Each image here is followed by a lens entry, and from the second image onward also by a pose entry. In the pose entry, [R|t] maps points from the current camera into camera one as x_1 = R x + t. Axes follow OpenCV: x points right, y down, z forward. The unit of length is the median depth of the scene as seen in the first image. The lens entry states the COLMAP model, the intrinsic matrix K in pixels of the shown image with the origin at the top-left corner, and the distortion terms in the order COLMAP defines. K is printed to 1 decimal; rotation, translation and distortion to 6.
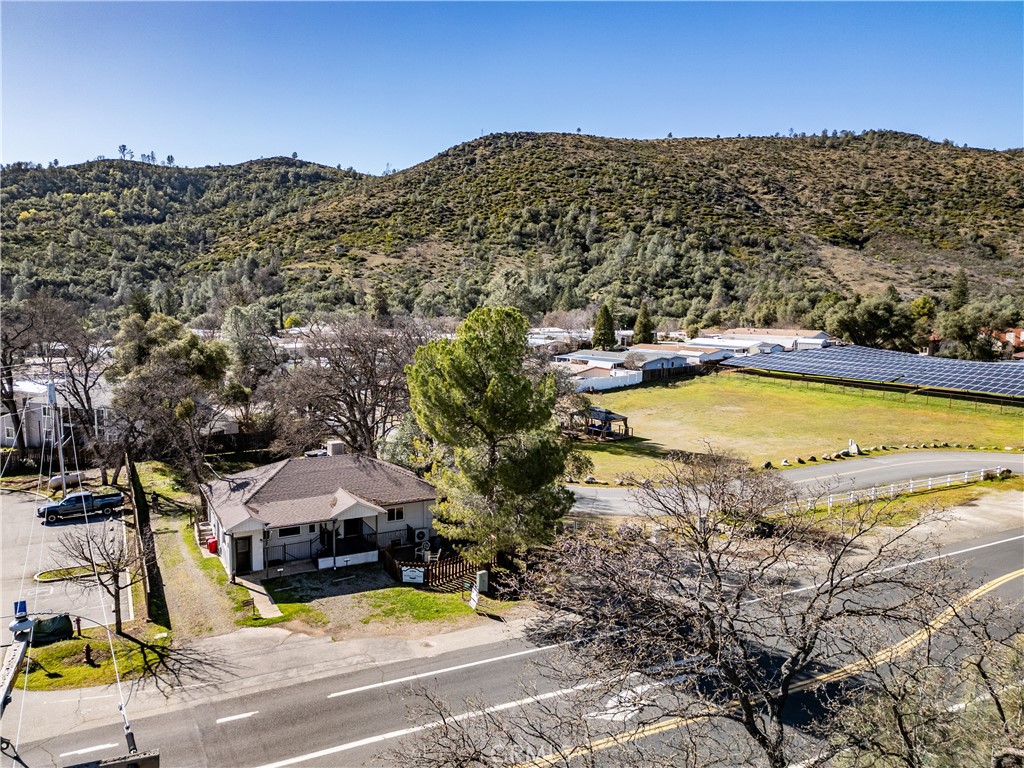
lens RADIAL K [[835.0, 0, 512.0], [0, 835.0, 384.0], [0, 0, 1]] dist [0.058834, -0.008097]
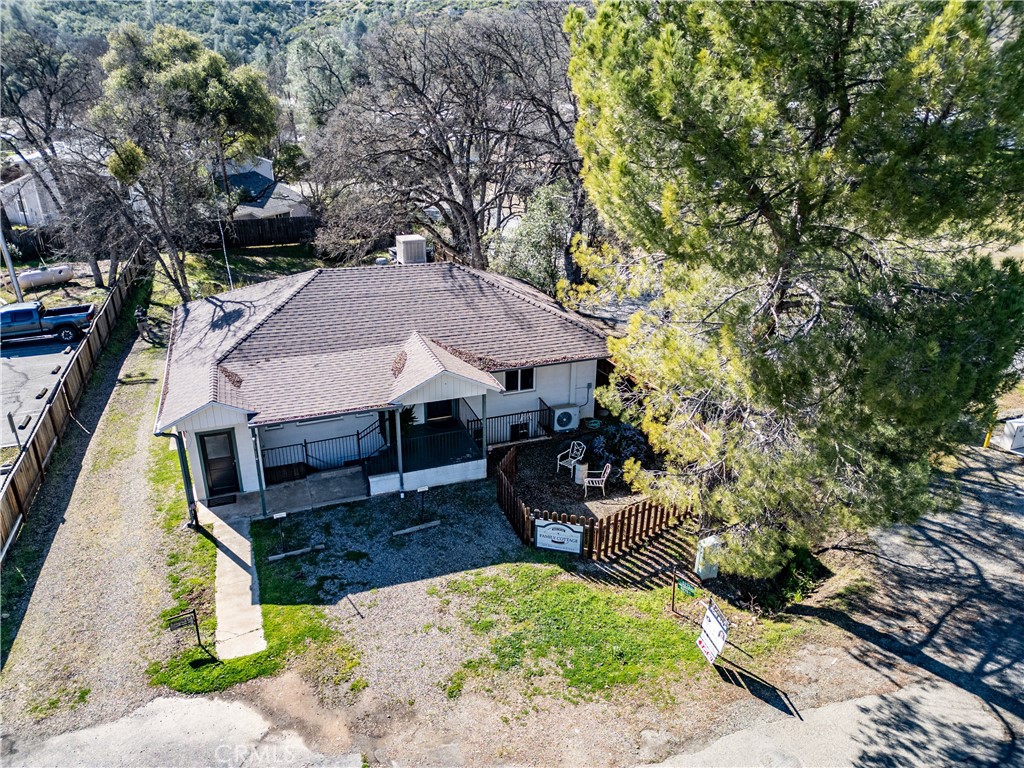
lens RADIAL K [[703.6, 0, 513.0], [0, 703.6, 400.7], [0, 0, 1]] dist [0.092300, -0.092371]
pose [[0.991068, 0.056958, -0.120583, -0.072122], [-0.018633, 0.954475, 0.297707, 0.027797], [0.132050, -0.292801, 0.947011, 0.464516]]
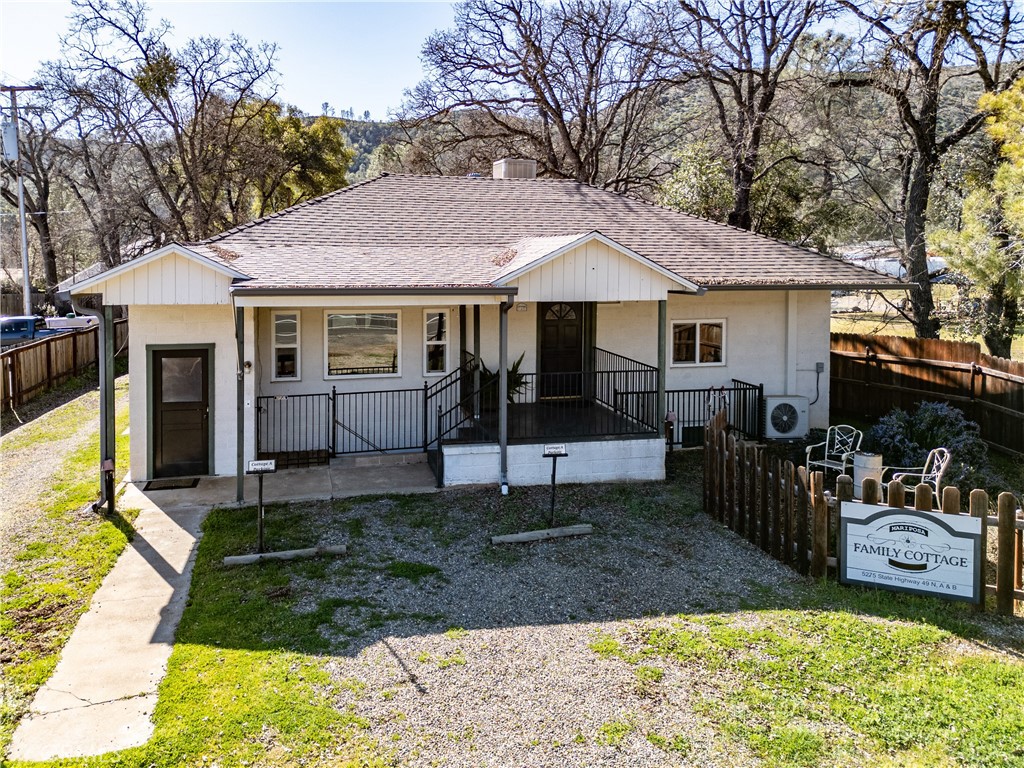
lens RADIAL K [[730.7, 0, 458.6], [0, 730.7, 313.4], [0, 0, 1]] dist [0.043532, -0.006276]
pose [[0.958988, 0.001295, -0.283443, -0.120535], [-0.023504, 0.996909, -0.074967, 0.136755], [0.282470, 0.078555, 0.956054, 0.581830]]
